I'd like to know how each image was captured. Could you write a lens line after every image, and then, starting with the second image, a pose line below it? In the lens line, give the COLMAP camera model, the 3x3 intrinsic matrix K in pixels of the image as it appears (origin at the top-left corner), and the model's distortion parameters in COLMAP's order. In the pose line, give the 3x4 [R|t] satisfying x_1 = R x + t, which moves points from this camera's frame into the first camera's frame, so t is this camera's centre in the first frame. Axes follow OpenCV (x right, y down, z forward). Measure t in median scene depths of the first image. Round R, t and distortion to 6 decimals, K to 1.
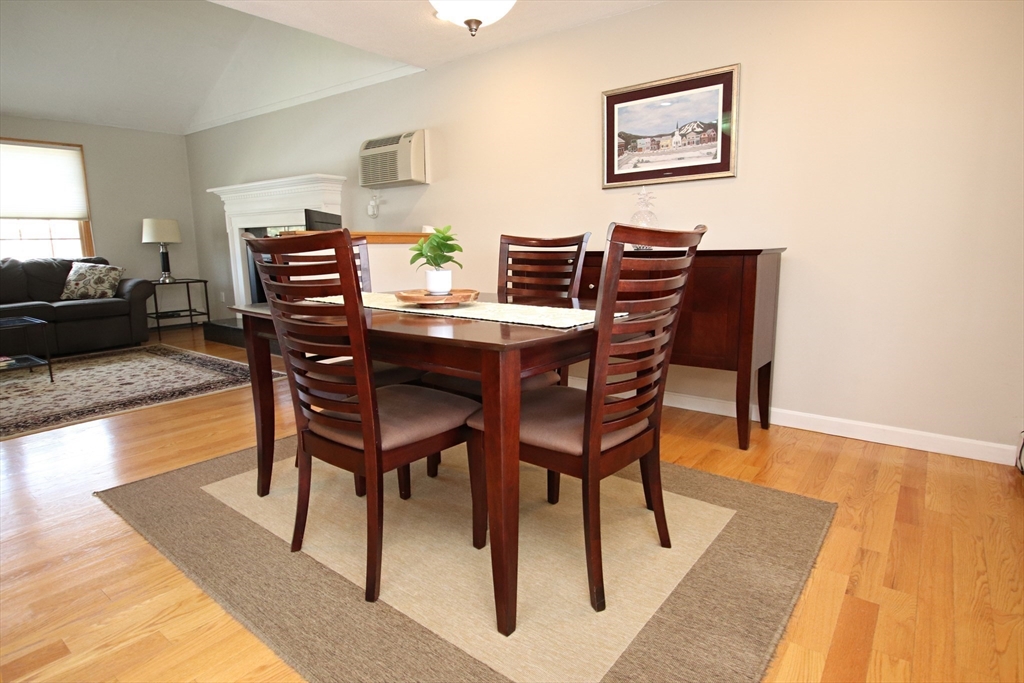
lens RADIAL K [[547.7, 0, 510.7], [0, 547.7, 340.3], [0, 0, 1]] dist [0.000749, -0.000360]
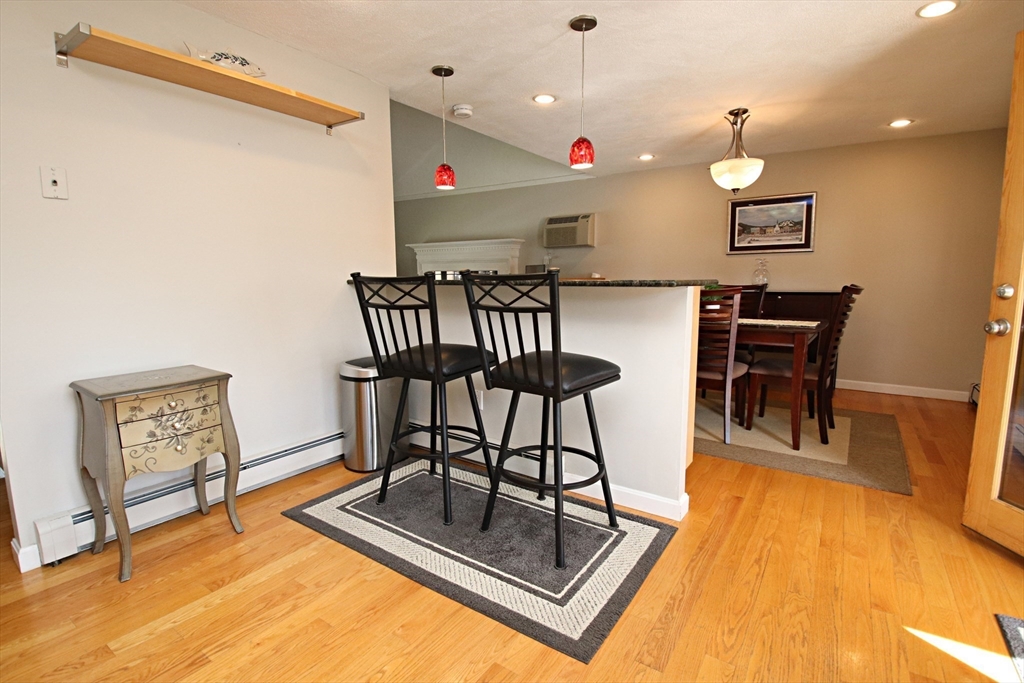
lens RADIAL K [[484.6, 0, 507.7], [0, 484.6, 345.6], [0, 0, 1]] dist [-0.011245, -0.008074]
pose [[0.999029, 0.000116, 0.044062, -0.617741], [0.001428, 0.999386, -0.035016, 0.062329], [-0.044039, 0.035045, 0.998415, -0.494354]]
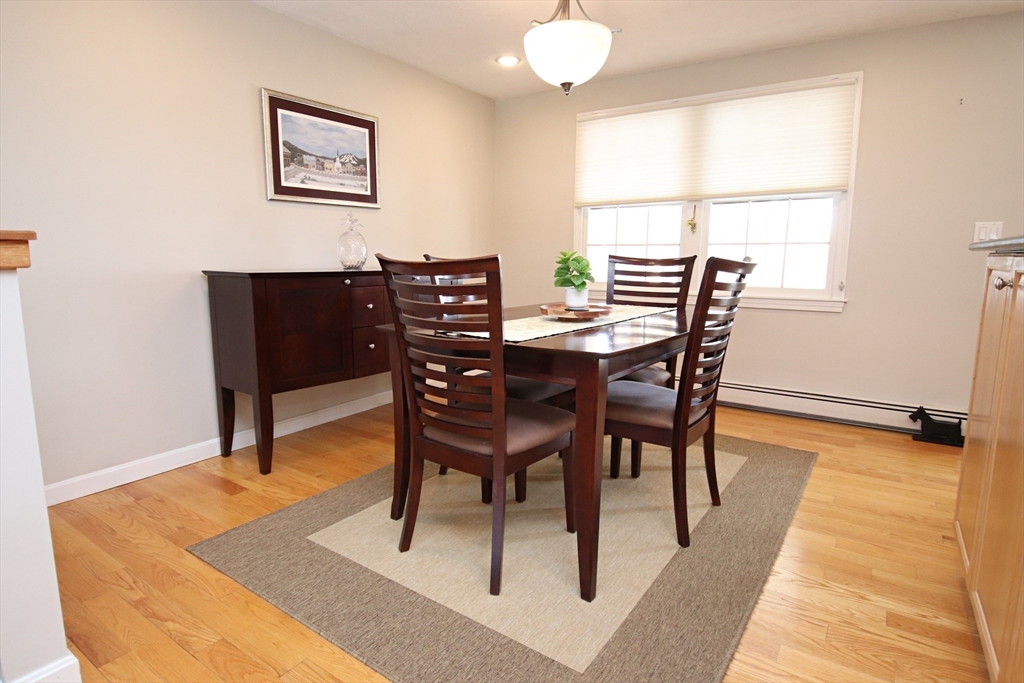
lens RADIAL K [[547.7, 0, 512.6], [0, 547.7, 342.1], [0, 0, 1]] dist [0.000749, -0.000360]
pose [[-0.061486, -0.139322, 0.988336, -0.787175], [0.174156, 0.973522, 0.148068, -0.127473], [-0.982797, 0.181229, -0.035594, 0.741208]]
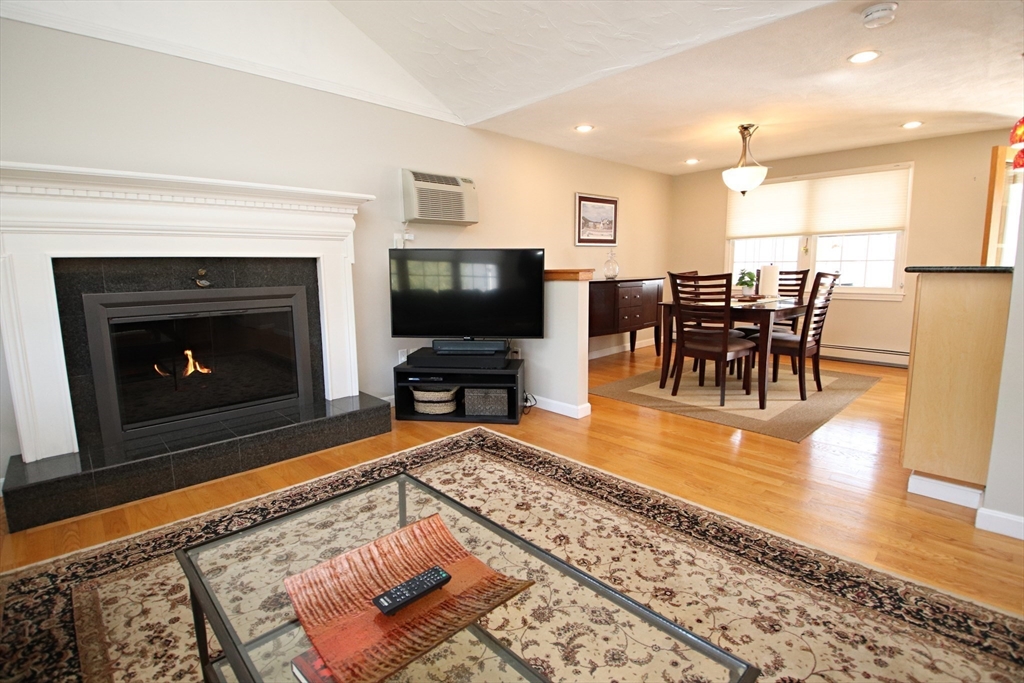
lens RADIAL K [[484.6, 0, 508.3], [0, 484.6, 340.6], [0, 0, 1]] dist [-0.011245, -0.008074]
pose [[0.158894, -0.133515, 0.978226, -1.506773], [0.191554, 0.976155, 0.102118, -0.193544], [-0.968535, 0.171157, 0.180680, 1.046415]]
